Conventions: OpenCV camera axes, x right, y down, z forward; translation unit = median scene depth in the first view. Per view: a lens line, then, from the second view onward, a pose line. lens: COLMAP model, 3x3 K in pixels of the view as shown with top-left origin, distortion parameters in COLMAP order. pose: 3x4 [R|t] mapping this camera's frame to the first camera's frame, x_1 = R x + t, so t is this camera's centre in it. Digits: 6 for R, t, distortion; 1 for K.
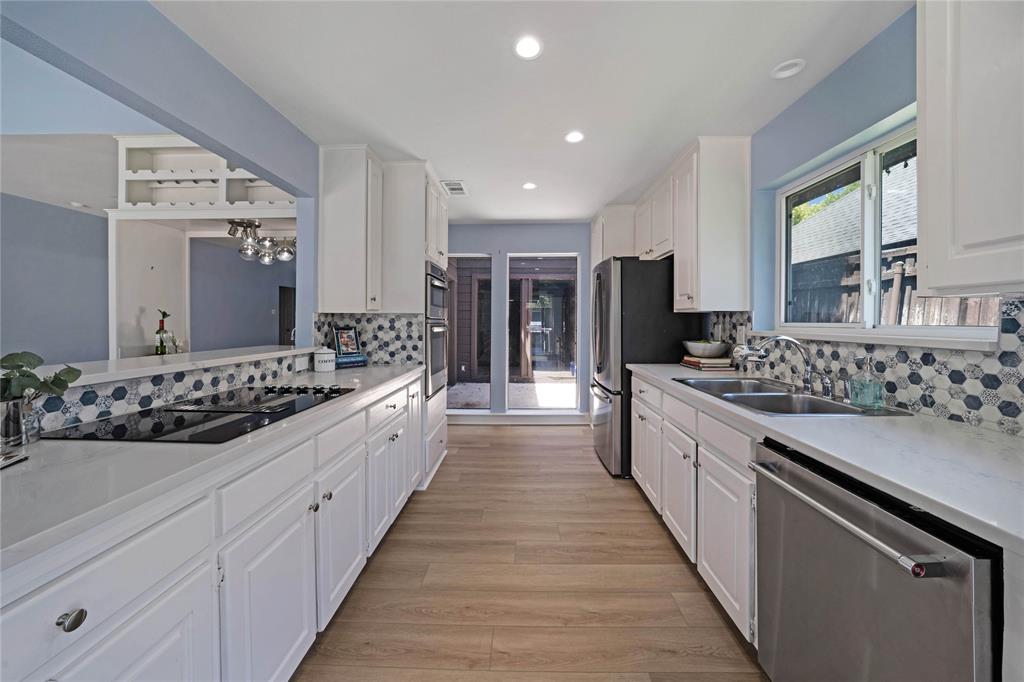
lens RADIAL K [[360.2, 0, 513.4], [0, 360.2, 319.5], [0, 0, 1]] dist [-0.031706, 0.006789]
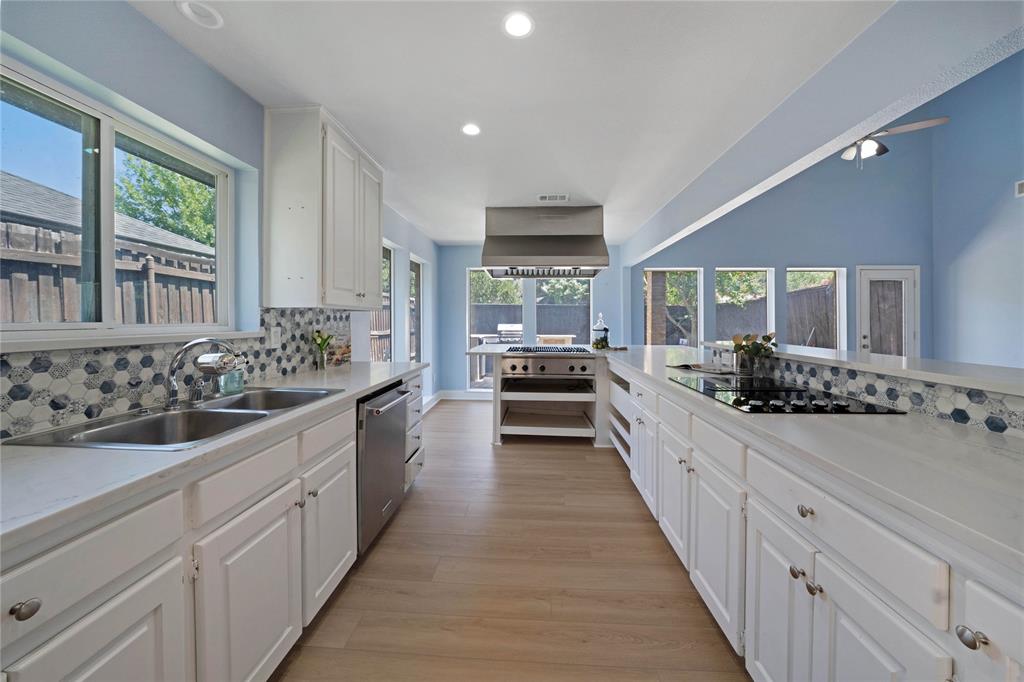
lens RADIAL K [[360.2, 0, 513.4], [0, 360.2, 319.5], [0, 0, 1]] dist [-0.031706, 0.006789]
pose [[-0.999532, -0.001445, 0.030556, 0.015300], [-0.001552, 0.999993, -0.003474, 0.003156], [-0.030551, -0.003520, -0.999527, 1.208936]]
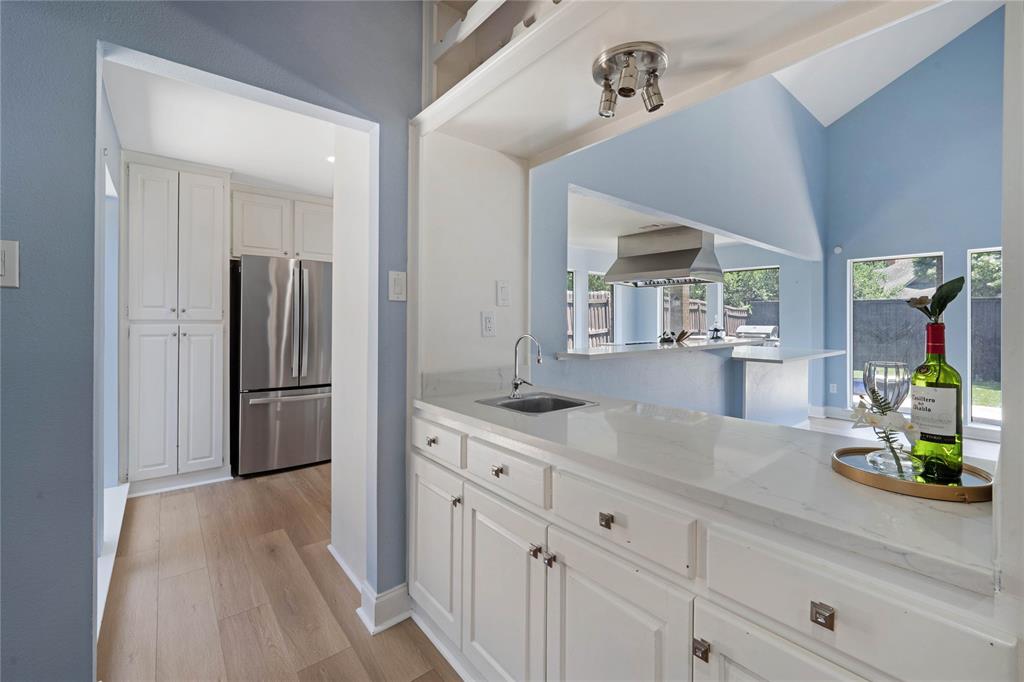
lens RADIAL K [[423.9, 0, 514.8], [0, 423.9, 319.3], [0, 0, 1]] dist [-0.008871, -0.000097]
pose [[-0.657517, -0.001814, 0.753438, -1.273416], [-0.005259, 0.999984, -0.002182, -0.000096], [-0.753421, -0.005396, -0.657516, 1.730535]]
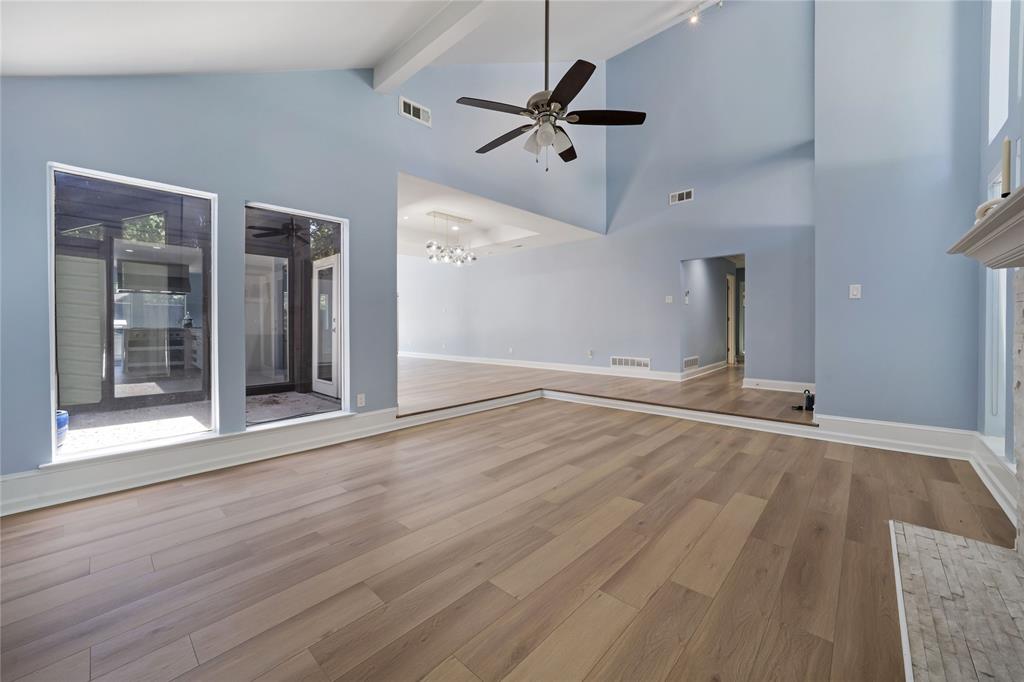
lens RADIAL K [[396.9, 0, 508.2], [0, 396.9, 326.6], [0, 0, 1]] dist [-0.035752, 0.000054]
pose [[-0.658007, 0.005260, -0.752993, 0.481892], [0.000862, 0.999980, 0.006231, 0.097367], [0.753011, 0.003451, -0.657999, 4.574878]]
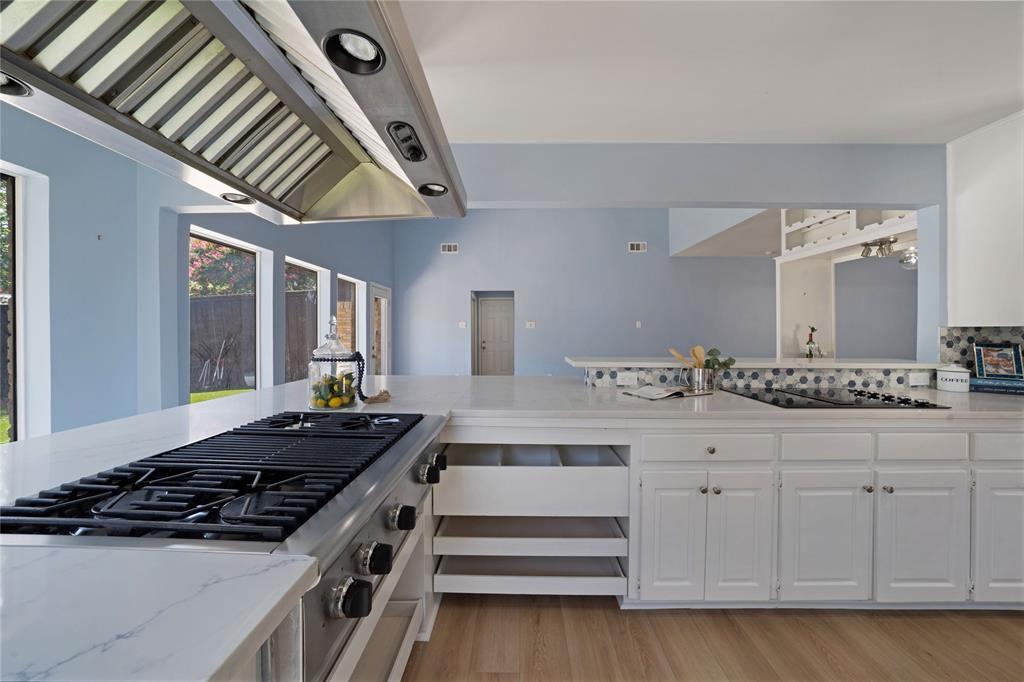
lens RADIAL K [[354.5, 0, 516.4], [0, 354.5, 334.9], [0, 0, 1]] dist [-0.032110, 0.007225]
pose [[0.017525, 0.006206, -0.999827, 0.307586], [0.000312, 0.999981, 0.006212, -0.003488], [0.999846, -0.000421, 0.017523, -0.118788]]
